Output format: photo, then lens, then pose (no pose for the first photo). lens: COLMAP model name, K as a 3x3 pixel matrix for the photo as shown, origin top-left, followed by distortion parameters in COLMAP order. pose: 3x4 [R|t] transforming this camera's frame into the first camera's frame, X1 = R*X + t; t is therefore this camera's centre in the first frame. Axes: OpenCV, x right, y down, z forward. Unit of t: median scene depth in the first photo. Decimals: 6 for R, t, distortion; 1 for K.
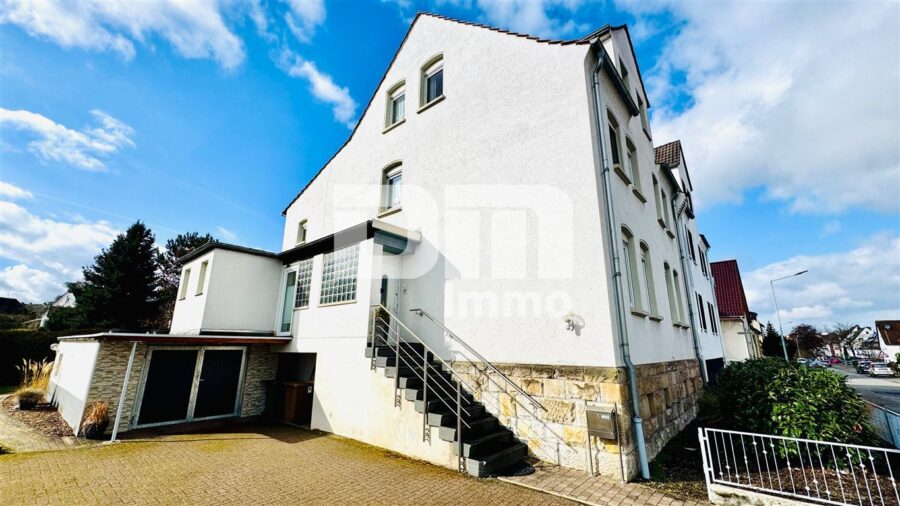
lens RADIAL K [[354.3, 0, 450.5], [0, 354.3, 254.0], [0, 0, 1]] dist [-0.000601, -0.000961]
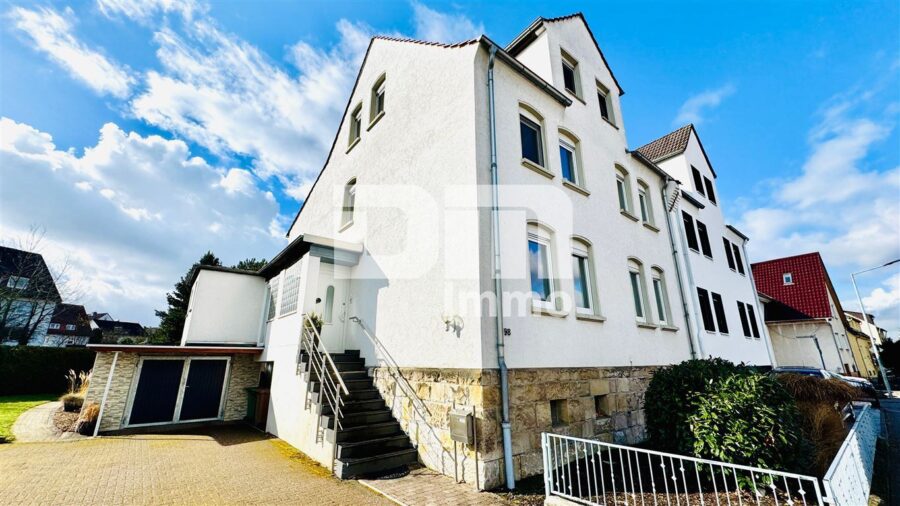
lens RADIAL K [[354.3, 0, 452.0], [0, 354.3, 254.2], [0, 0, 1]] dist [-0.000601, -0.000961]
pose [[0.982944, -0.062913, -0.172808, 0.396017], [0.056680, 0.997559, -0.040777, 0.031845], [0.174951, 0.030287, 0.984111, 0.024868]]
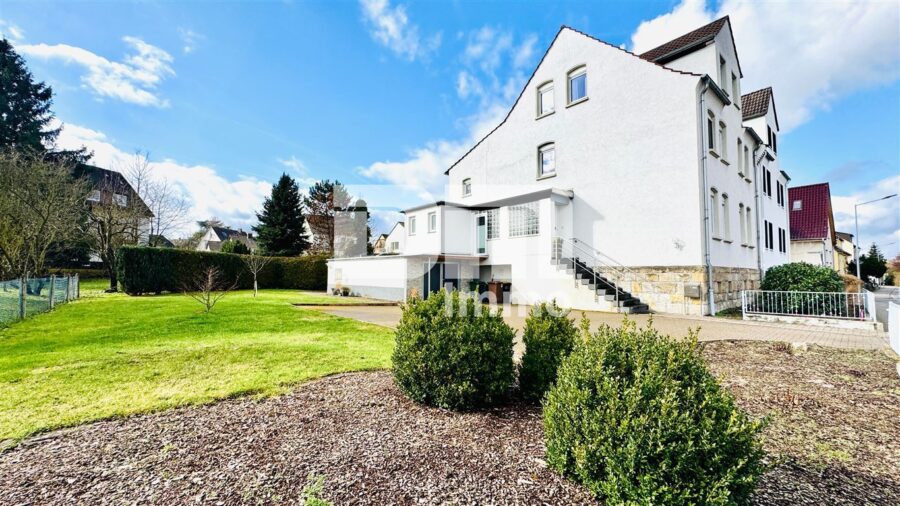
lens RADIAL K [[354.3, 0, 449.4], [0, 354.3, 253.3], [0, 0, 1]] dist [-0.000601, -0.000961]
pose [[0.986999, -0.012916, -0.160204, -0.435099], [0.044740, 0.979447, 0.196678, -0.145231], [0.154372, -0.201288, 0.967291, -0.802248]]
